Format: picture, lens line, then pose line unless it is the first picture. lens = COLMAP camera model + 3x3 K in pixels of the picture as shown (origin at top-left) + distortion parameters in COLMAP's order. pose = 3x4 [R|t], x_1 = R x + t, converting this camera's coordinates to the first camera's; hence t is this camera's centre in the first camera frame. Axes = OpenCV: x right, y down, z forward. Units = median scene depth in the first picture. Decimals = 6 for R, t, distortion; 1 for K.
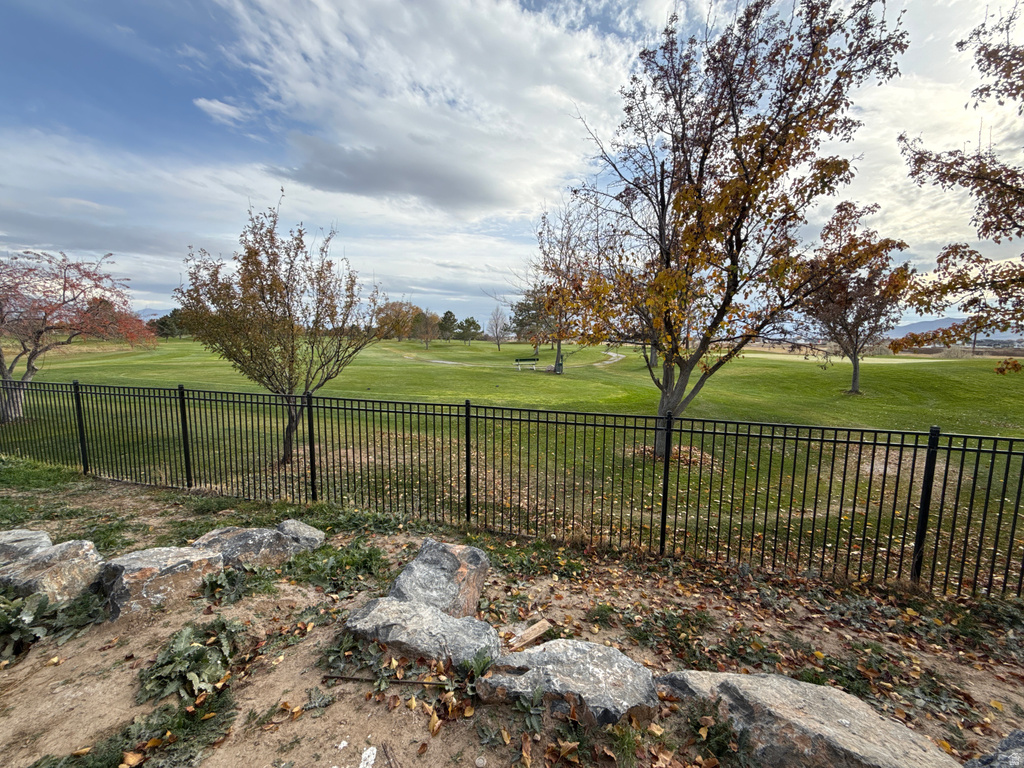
lens RADIAL K [[408.5, 0, 512.5], [0, 408.5, 387.7], [0, 0, 1]] dist [0.000054, 0.000400]
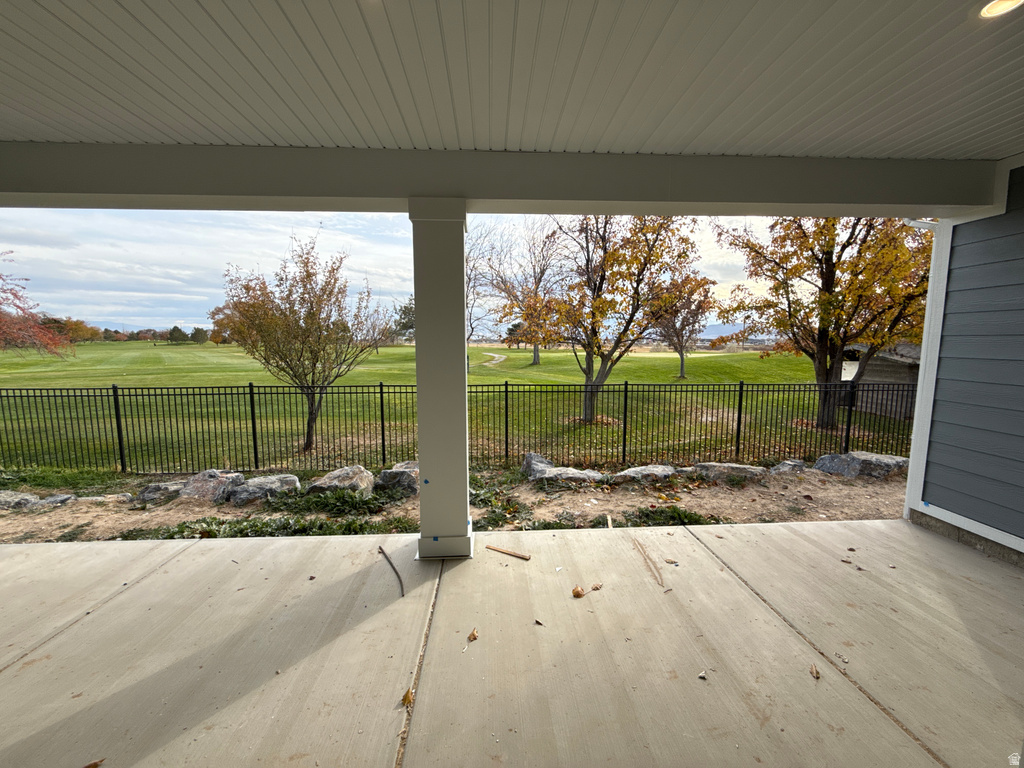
lens RADIAL K [[408.5, 0, 514.6], [0, 408.5, 387.4], [0, 0, 1]] dist [0.000054, 0.000400]
pose [[0.943652, -0.046104, 0.327712, -0.381104], [0.047826, 0.998852, 0.002806, 0.033817], [-0.327465, 0.013026, 0.944773, -0.303276]]
